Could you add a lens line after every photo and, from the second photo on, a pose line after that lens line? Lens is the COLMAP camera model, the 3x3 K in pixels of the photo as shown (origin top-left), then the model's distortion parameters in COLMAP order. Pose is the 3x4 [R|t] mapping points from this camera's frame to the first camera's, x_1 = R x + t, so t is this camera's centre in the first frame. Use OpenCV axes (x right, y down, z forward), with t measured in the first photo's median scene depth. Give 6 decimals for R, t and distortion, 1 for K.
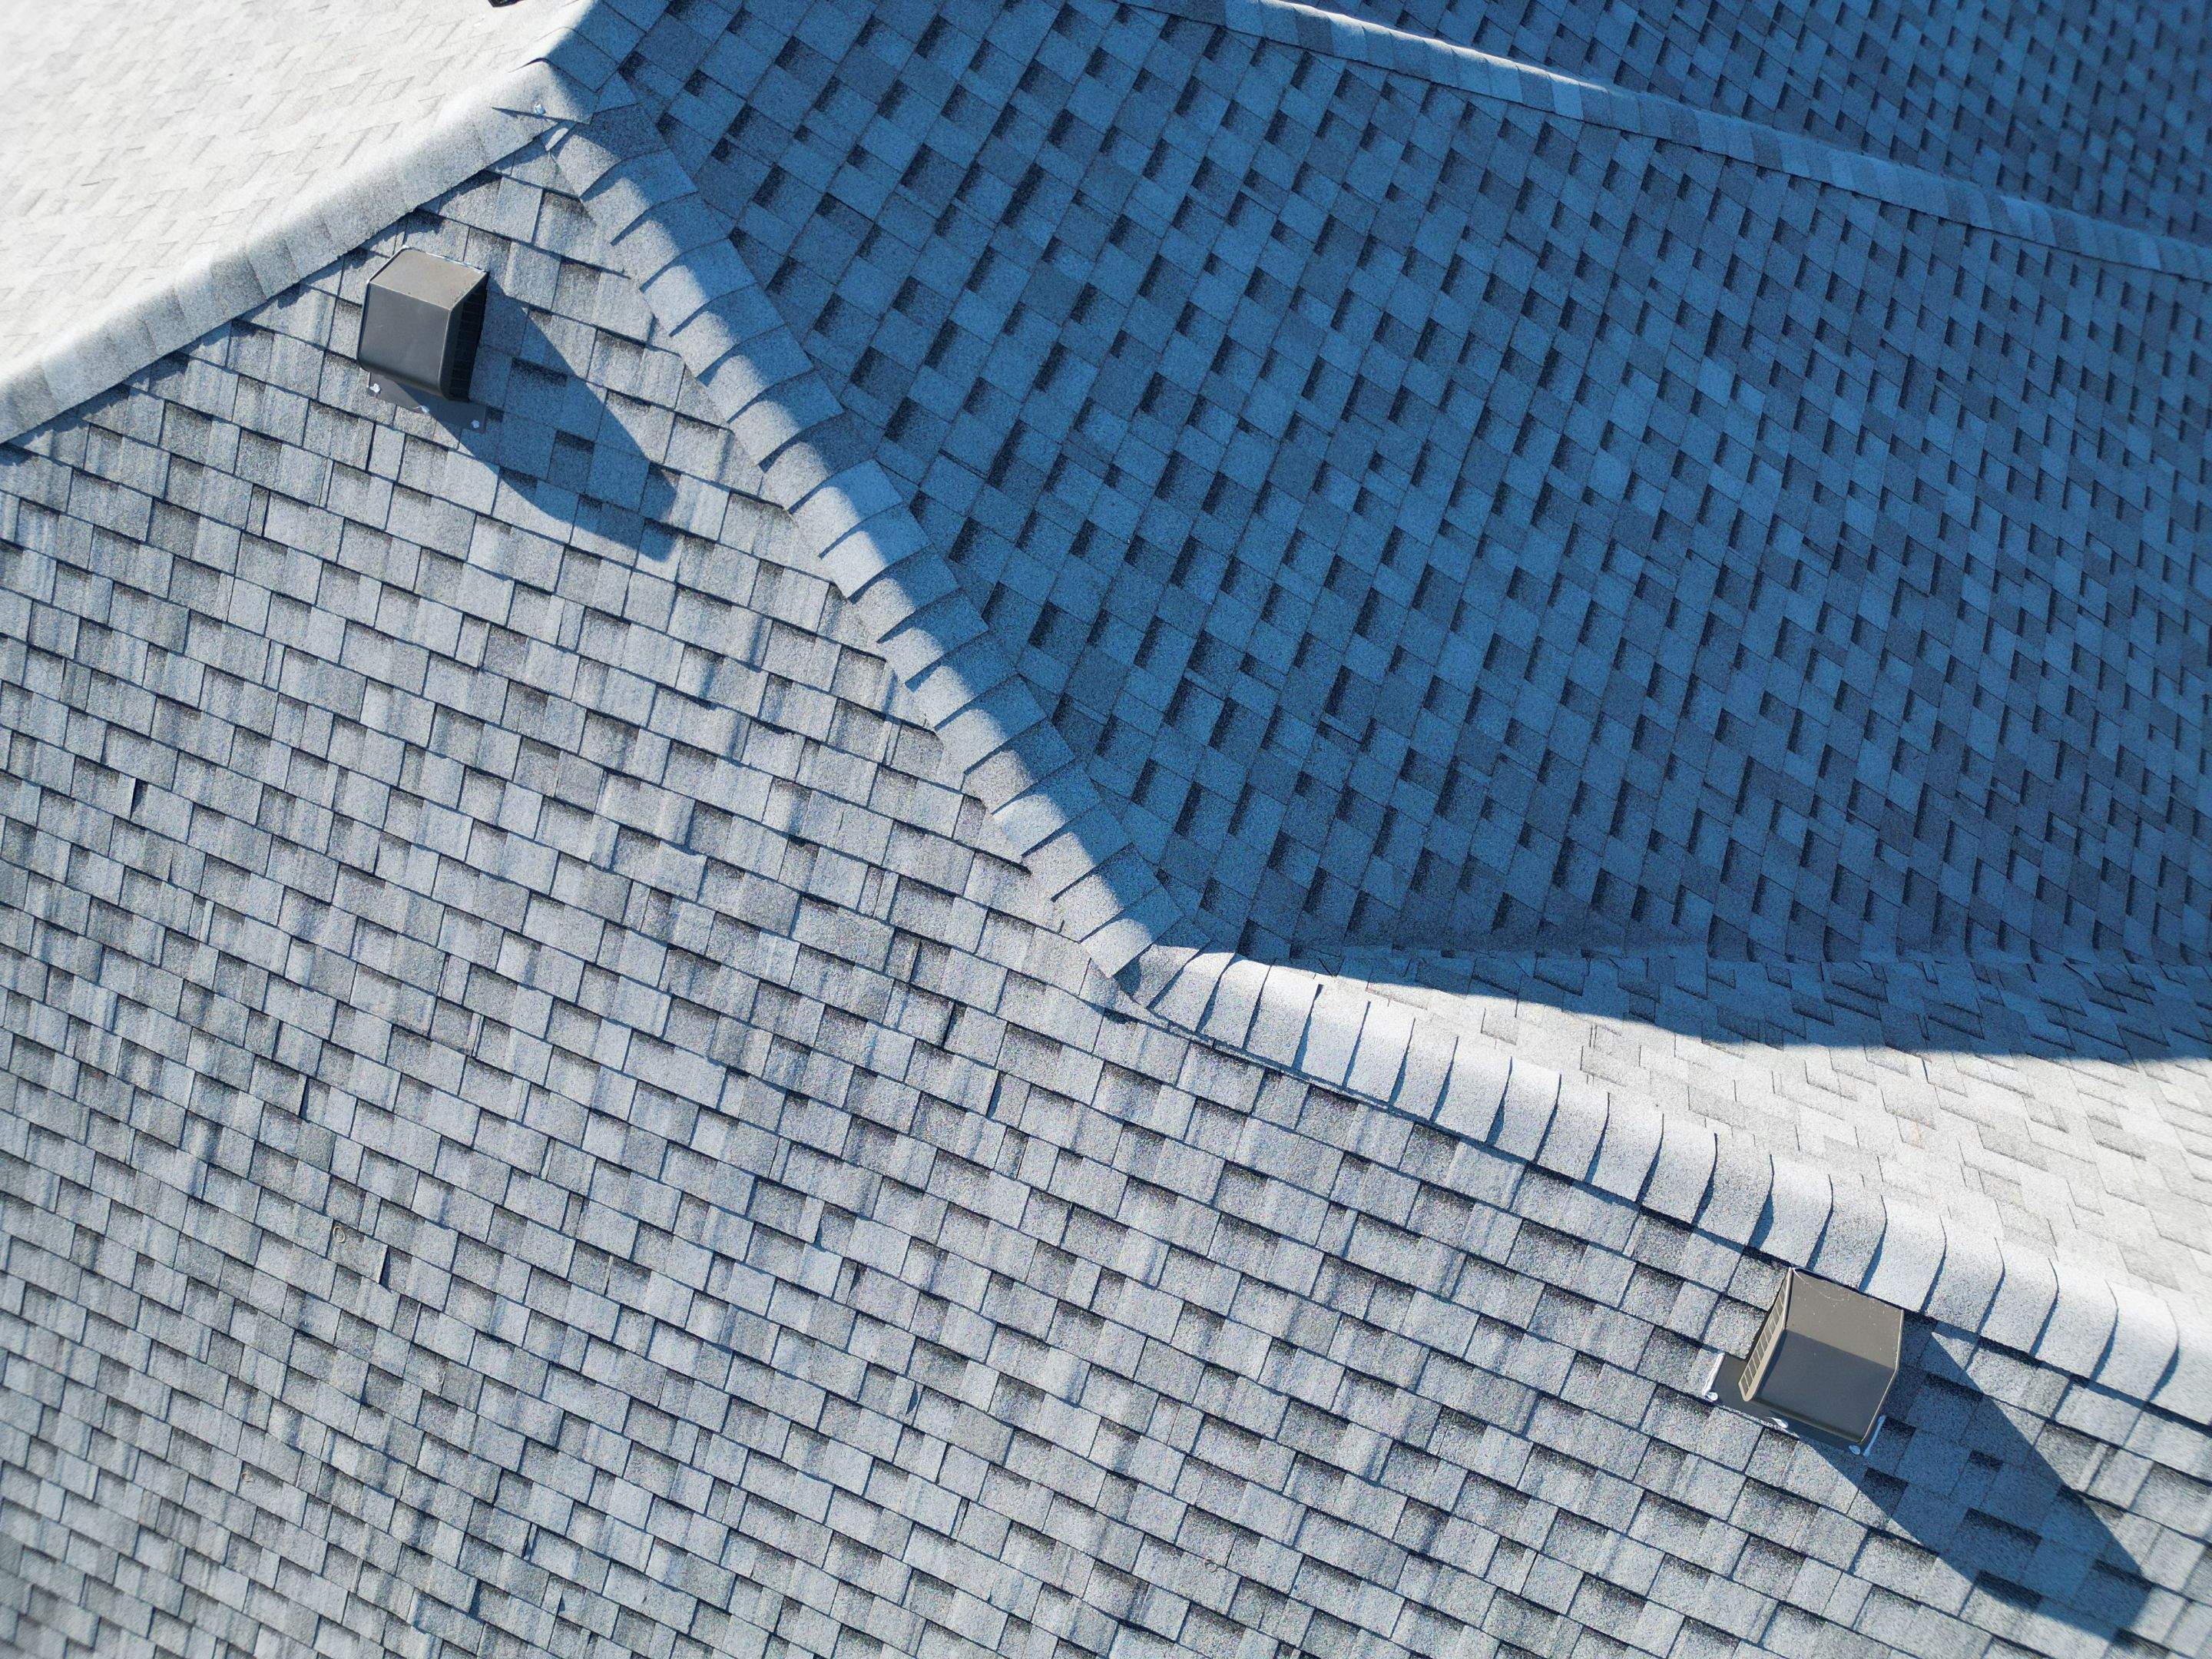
lens RADIAL K [[1540.2, 0, 1101.6], [0, 1540.2, 830.7], [0, 0, 1]] dist [0.080500, -0.081703]
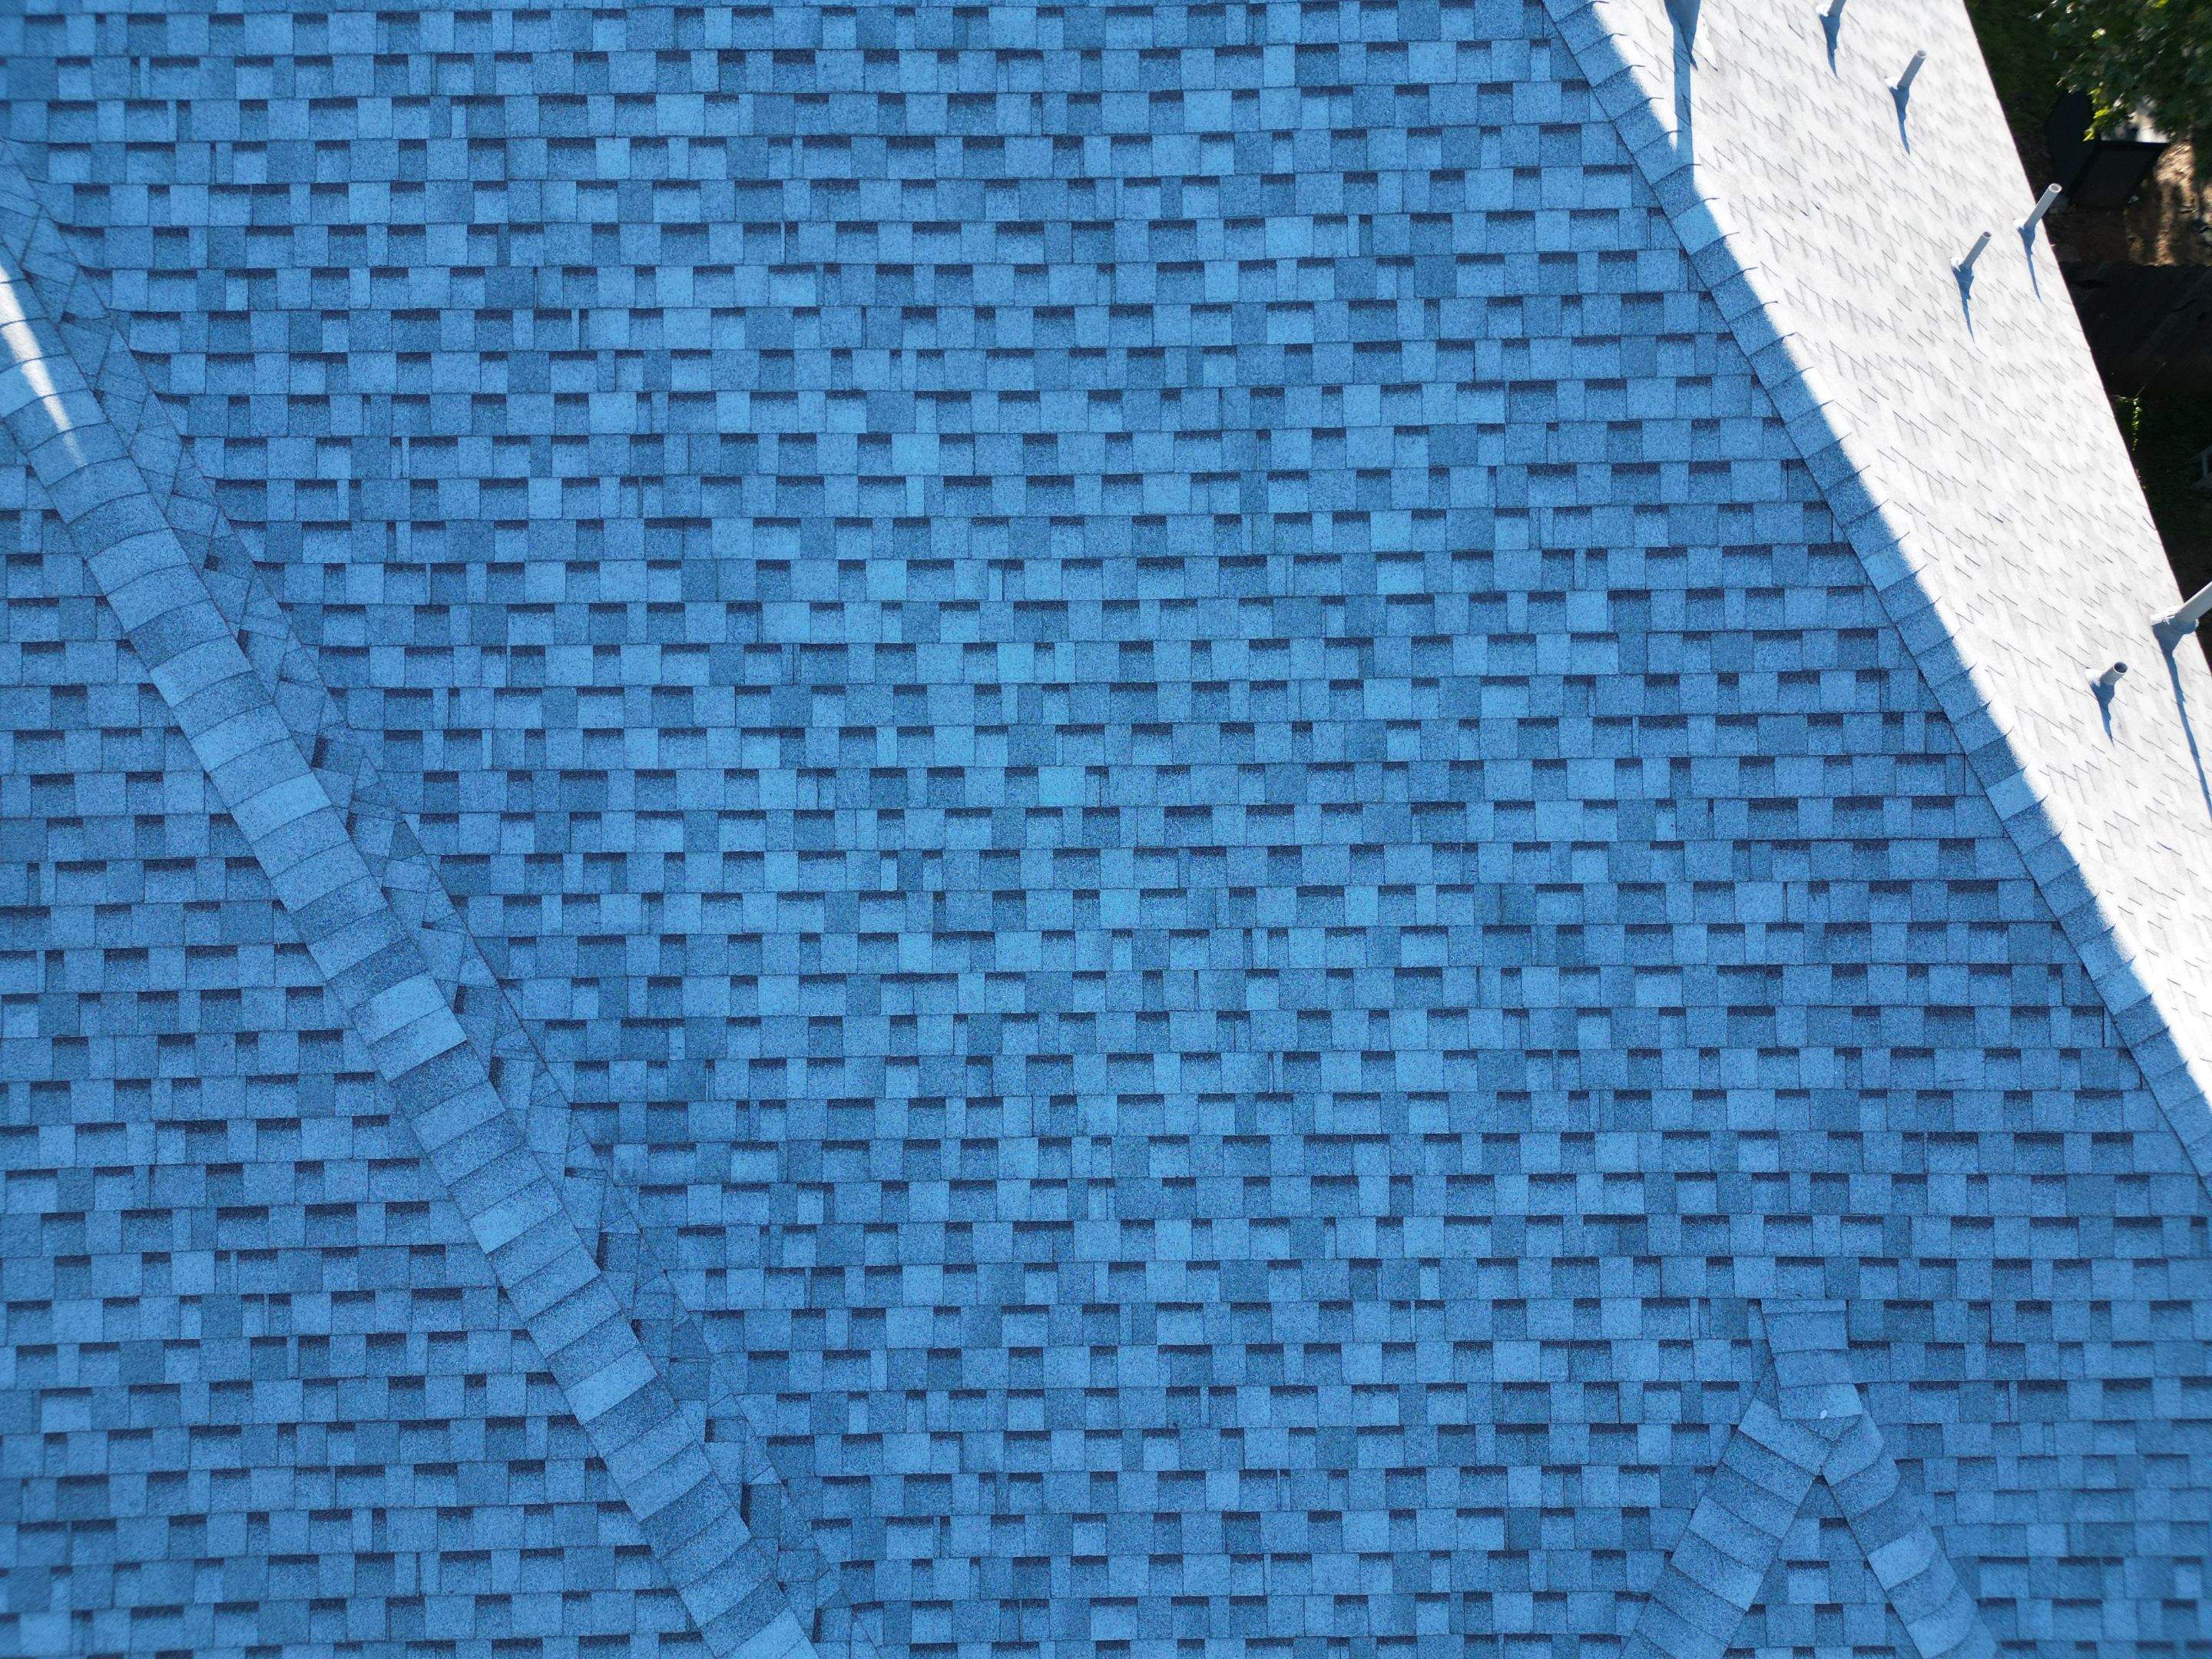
lens RADIAL K [[1540.2, 0, 1101.6], [0, 1540.2, 830.7], [0, 0, 1]] dist [0.080500, -0.081703]
pose [[0.387209, 0.834436, -0.392156, 1.419331], [-0.832996, 0.498929, 0.239141, -1.379315], [0.395205, 0.234067, 0.888271, 0.614048]]
